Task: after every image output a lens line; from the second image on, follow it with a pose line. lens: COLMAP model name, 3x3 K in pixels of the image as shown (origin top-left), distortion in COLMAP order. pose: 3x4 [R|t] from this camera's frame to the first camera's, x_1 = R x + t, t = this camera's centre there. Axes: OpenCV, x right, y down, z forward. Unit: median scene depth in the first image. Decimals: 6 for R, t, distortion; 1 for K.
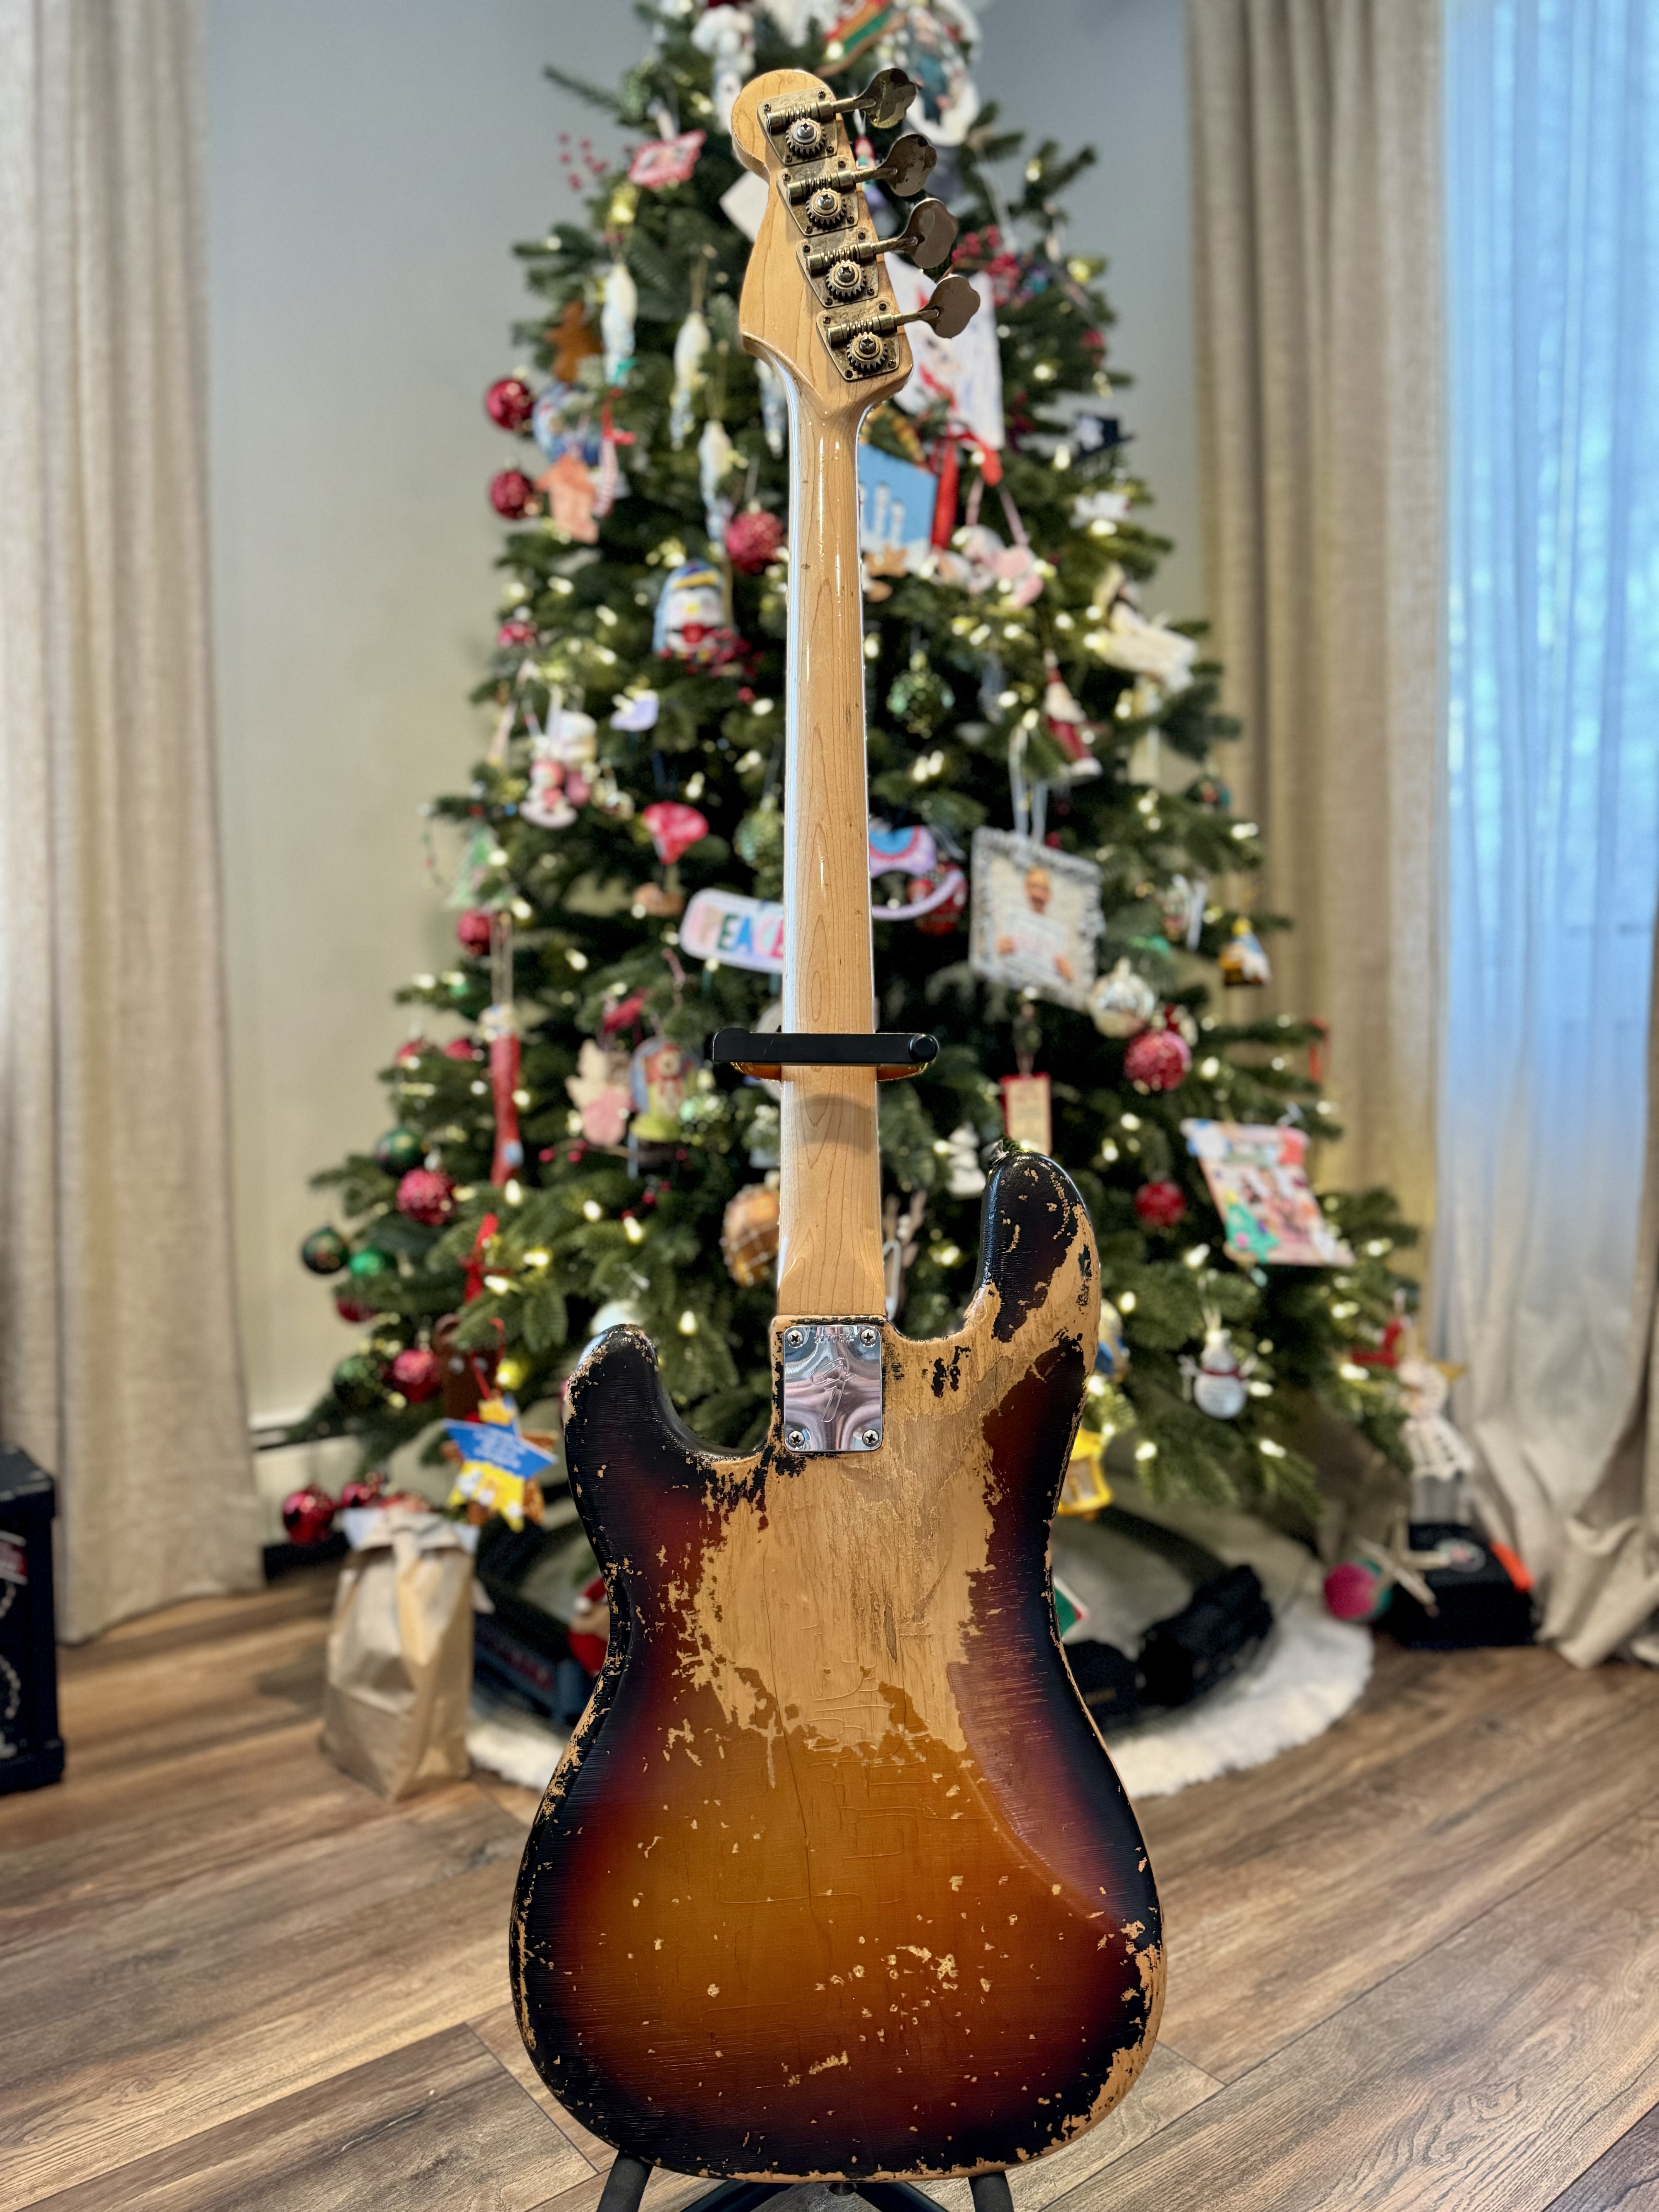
lens RADIAL K [[1578.3, 0, 834.1], [0, 1578.3, 1102.6], [0, 0, 1]] dist [0.018025, -0.023978]
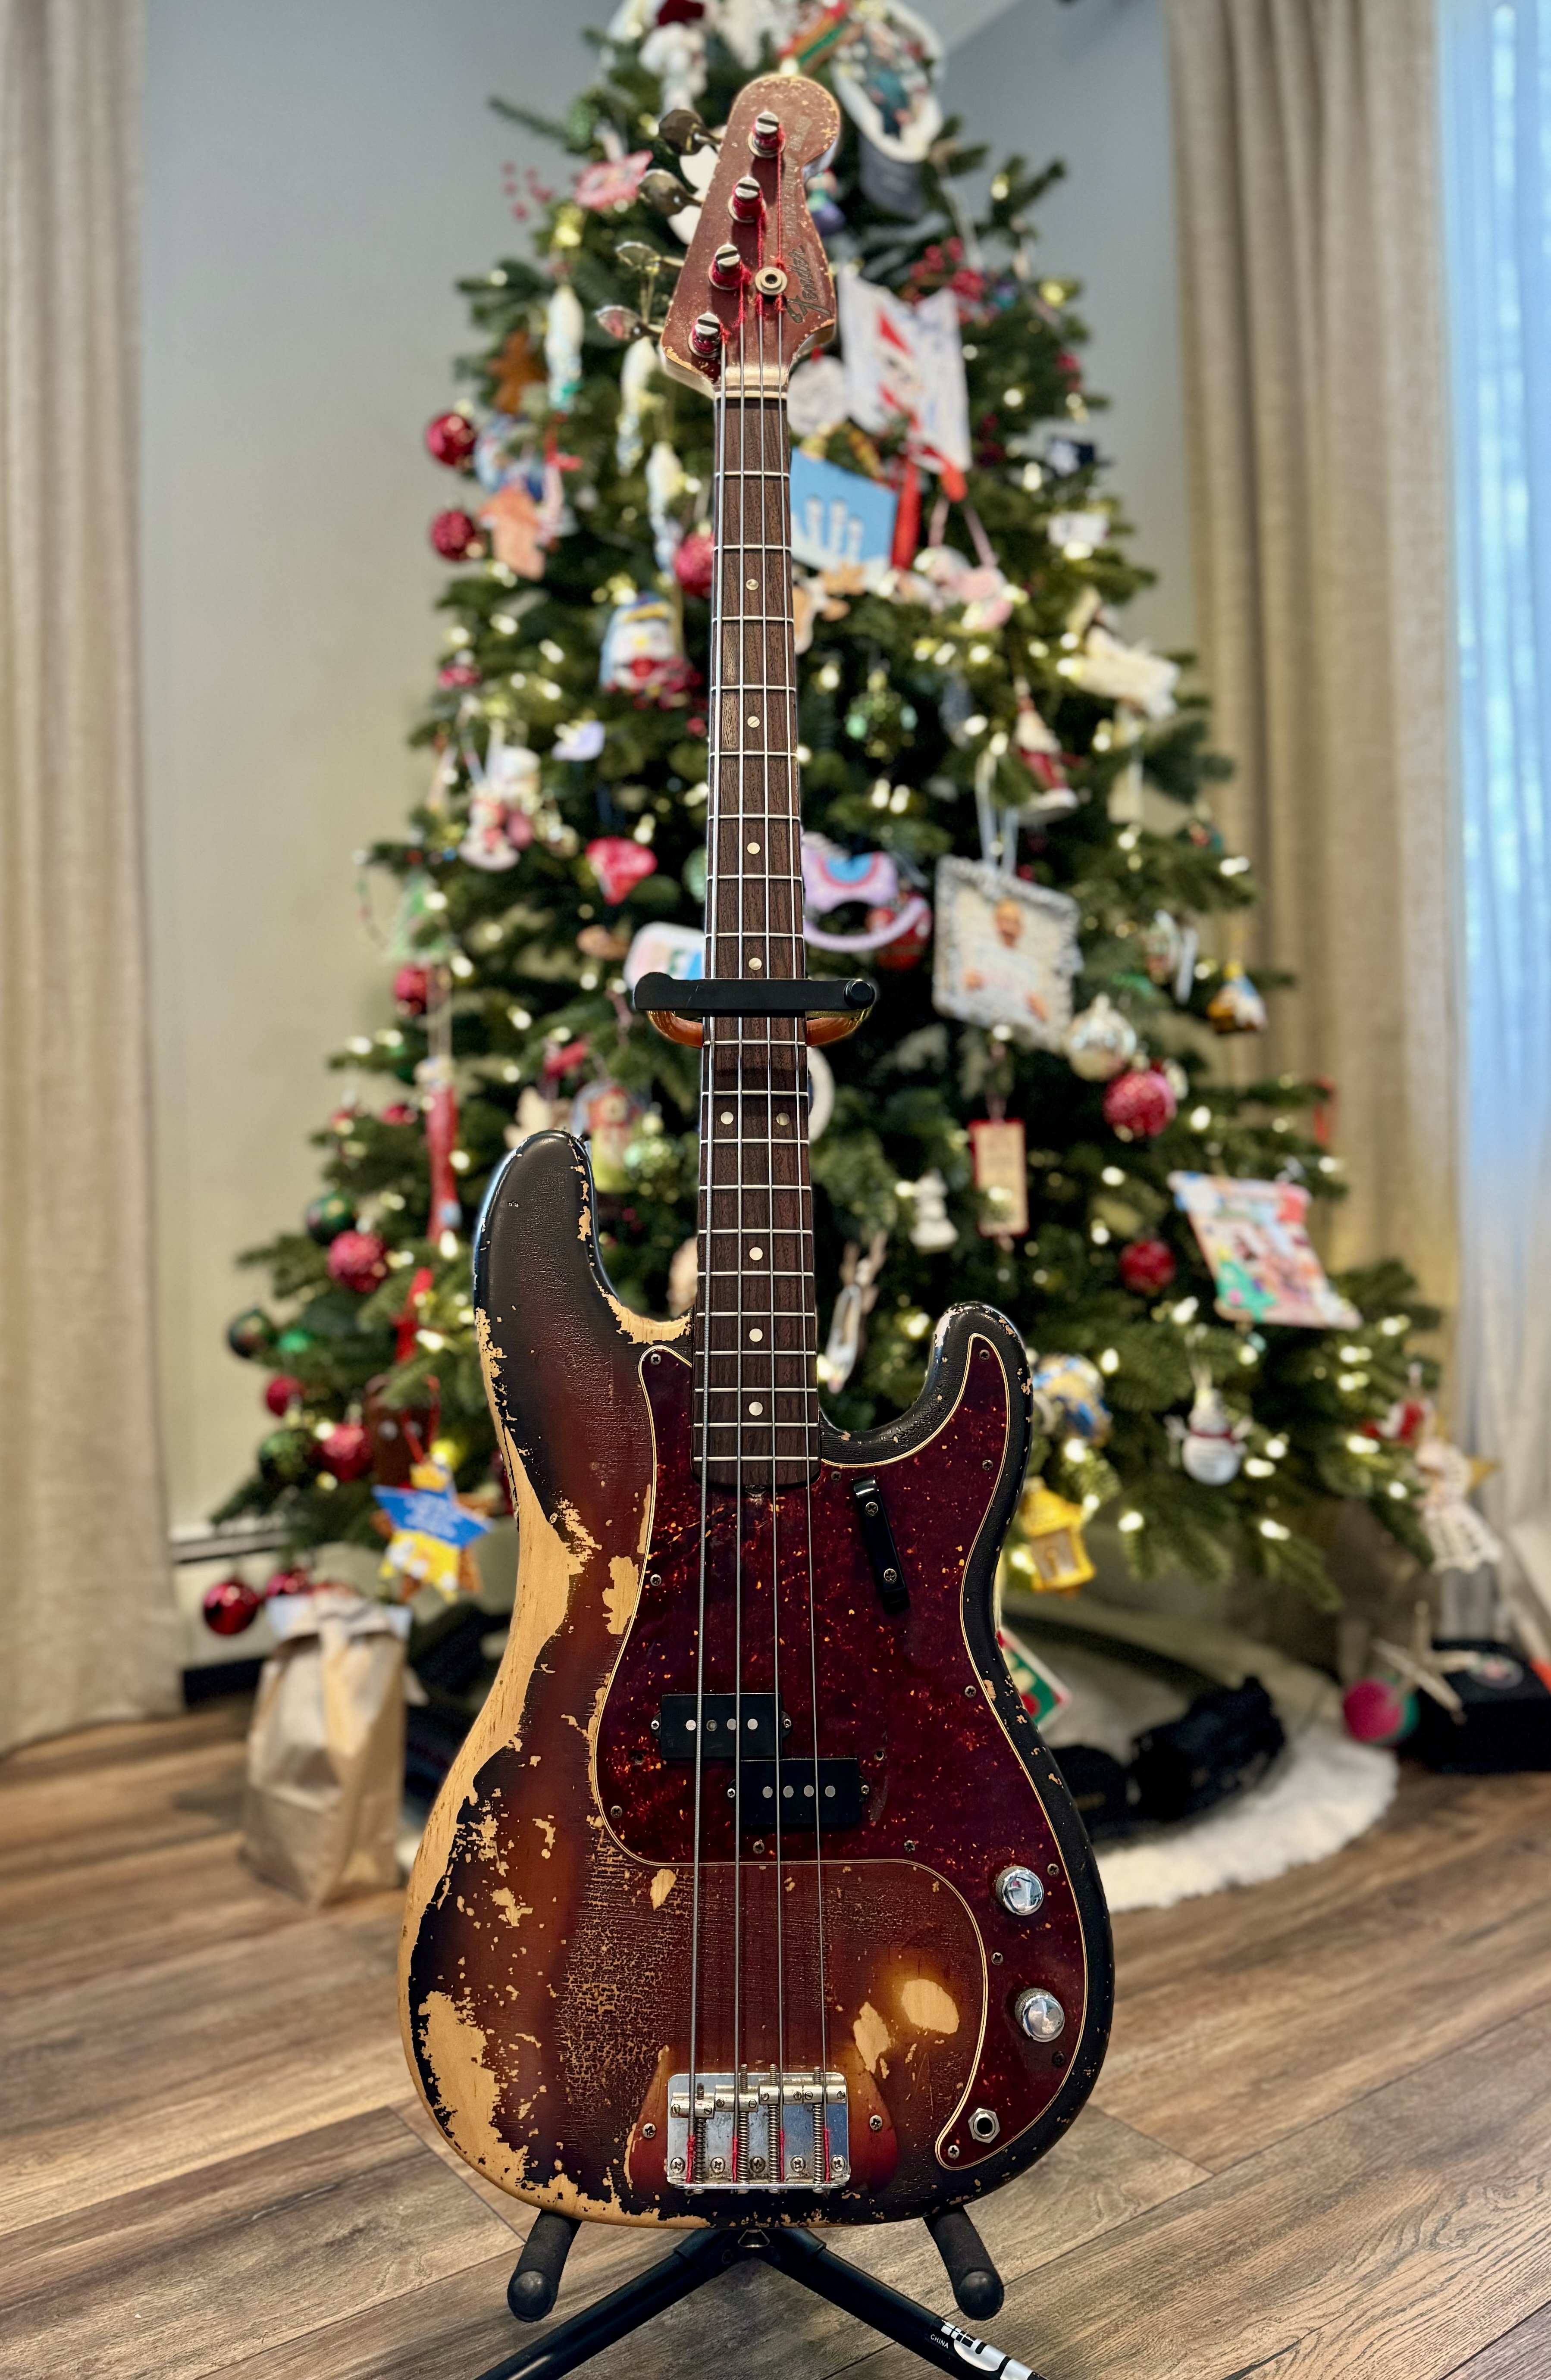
lens RADIAL K [[1752.2, 0, 758.3], [0, 1752.2, 1188.4], [0, 0, 1]] dist [0.020683, -0.026829]
pose [[0.999337, -0.005995, -0.035921, 0.016709], [0.004223, 0.998780, -0.049202, 0.068601], [0.036172, 0.049018, 0.998143, -0.031877]]
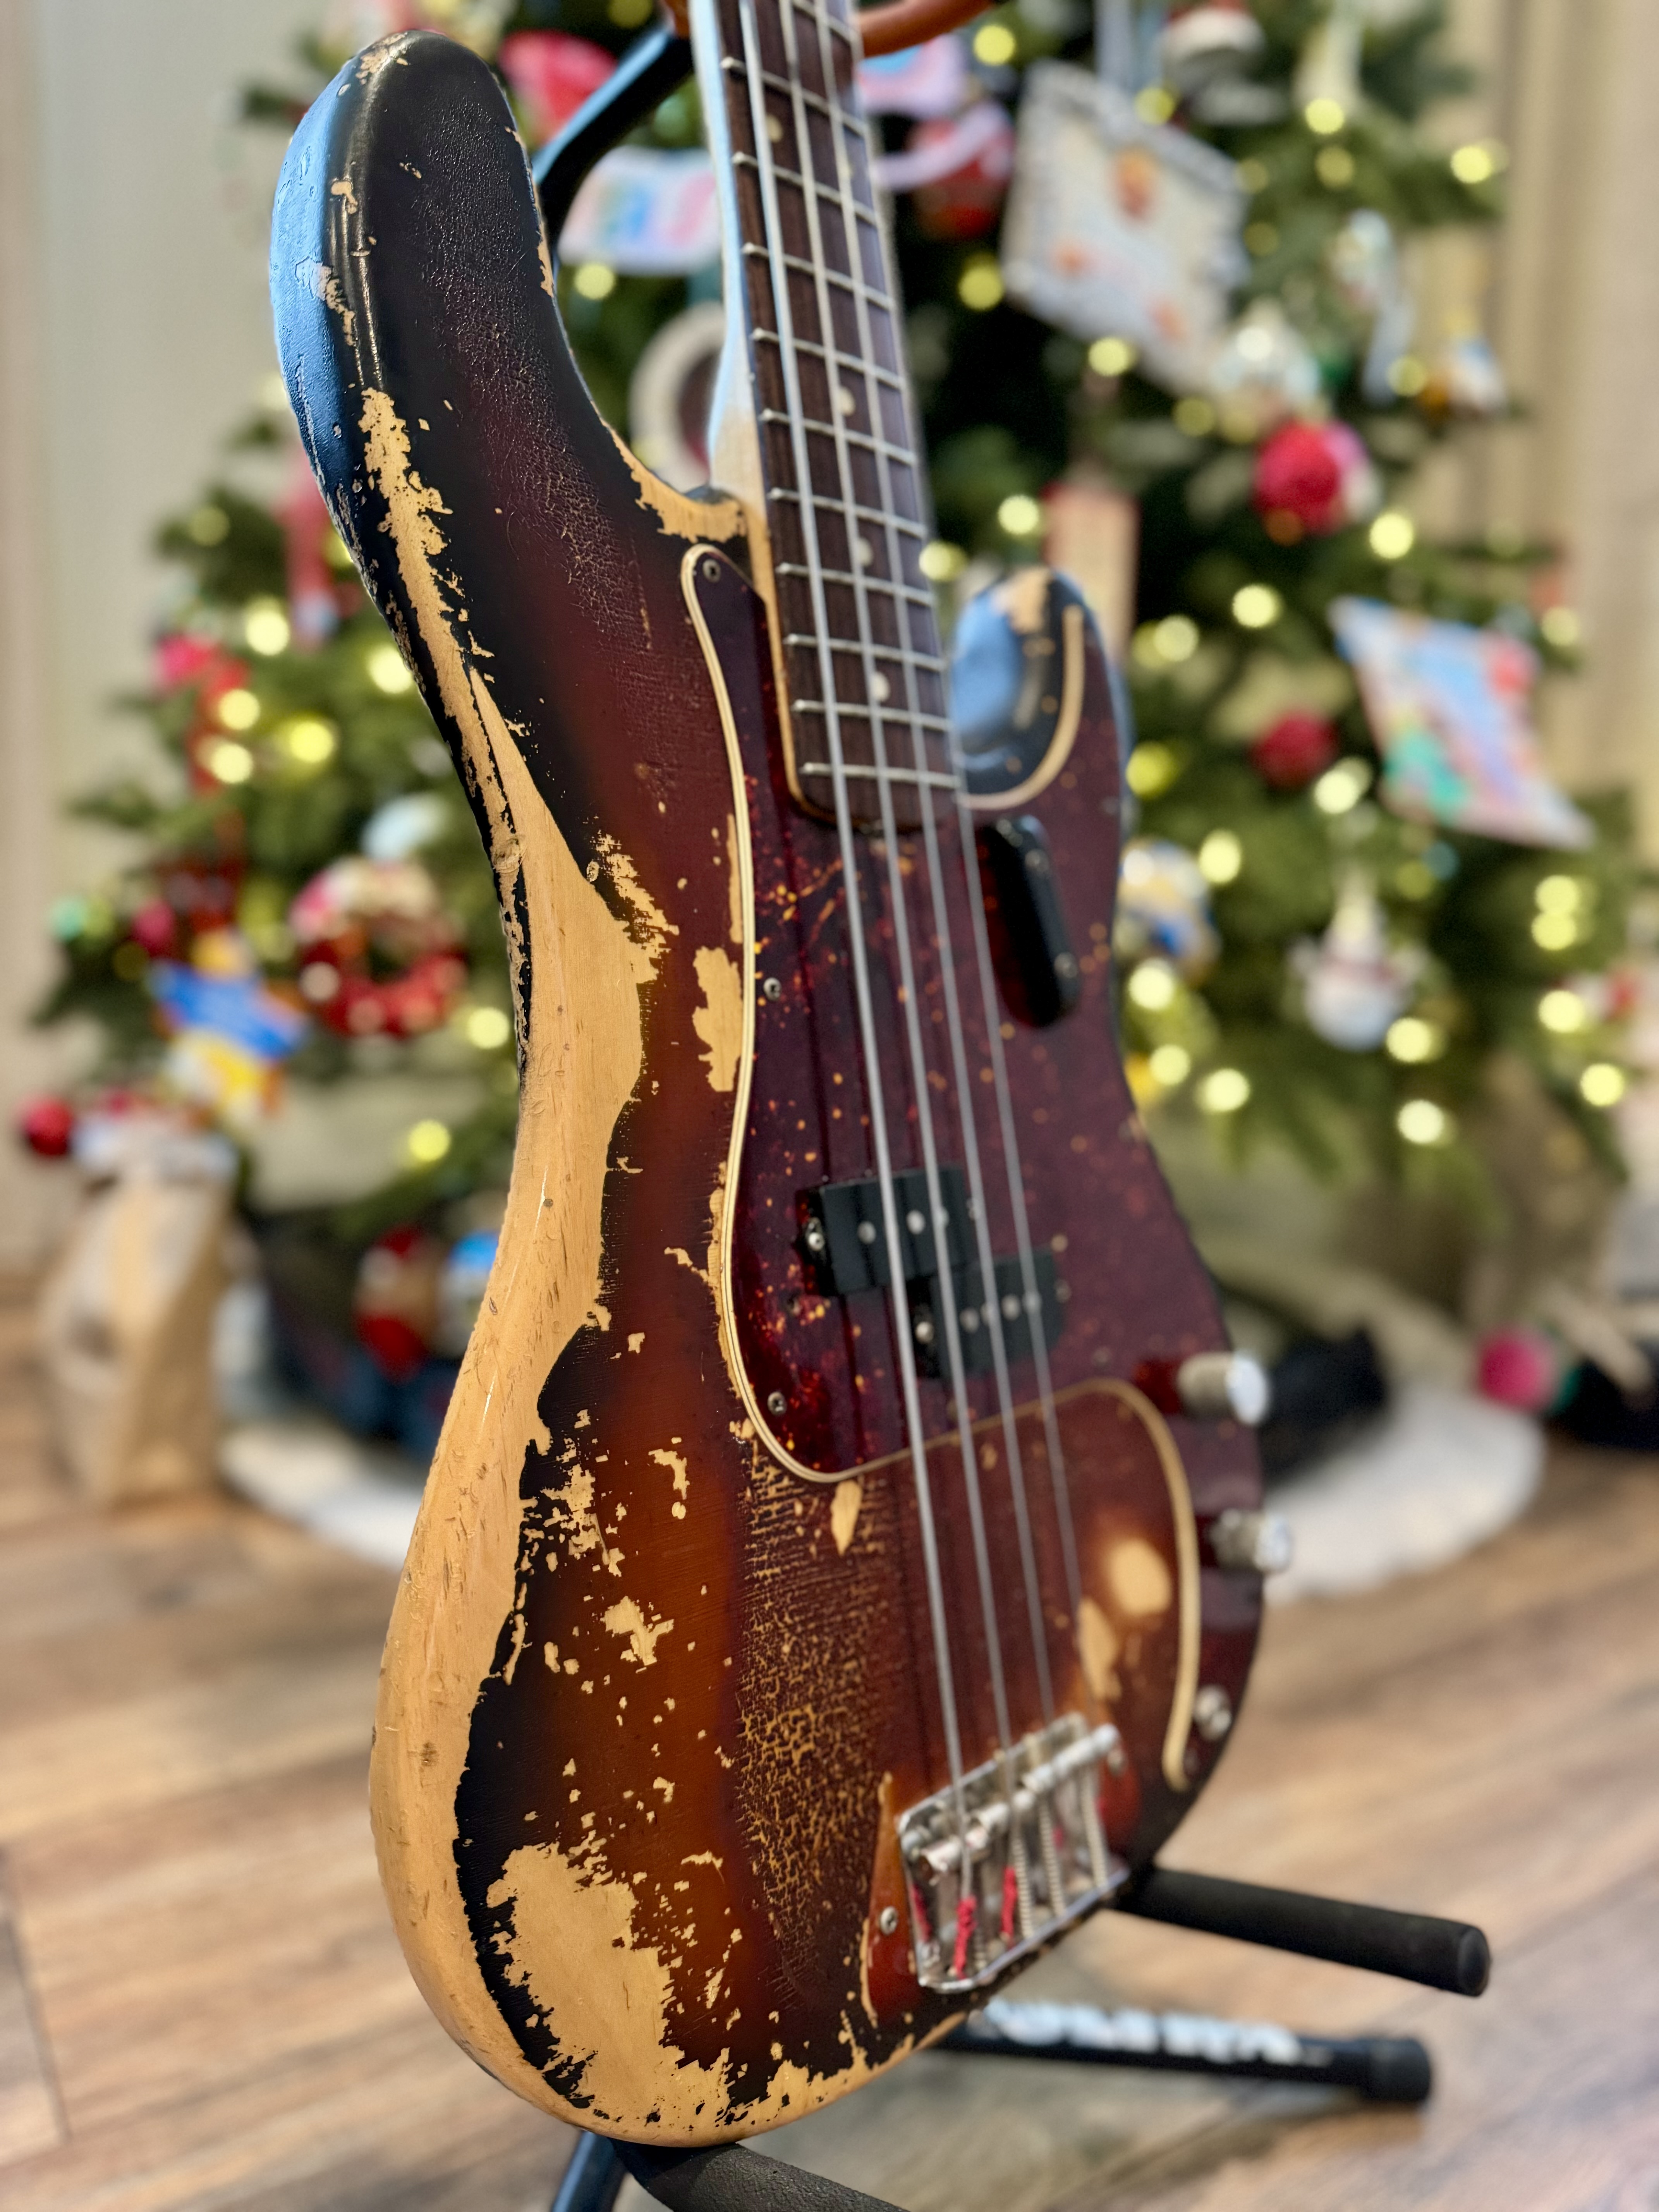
lens RADIAL K [[1591.9, 0, 832.9], [0, 1591.9, 1104.9], [0, 0, 1]] dist [-0.007867, -0.008977]
pose [[0.994057, 0.072832, -0.080913, 0.084264], [-0.063535, 0.991668, 0.112059, 0.149001], [0.088400, -0.106253, 0.990402, 0.324478]]
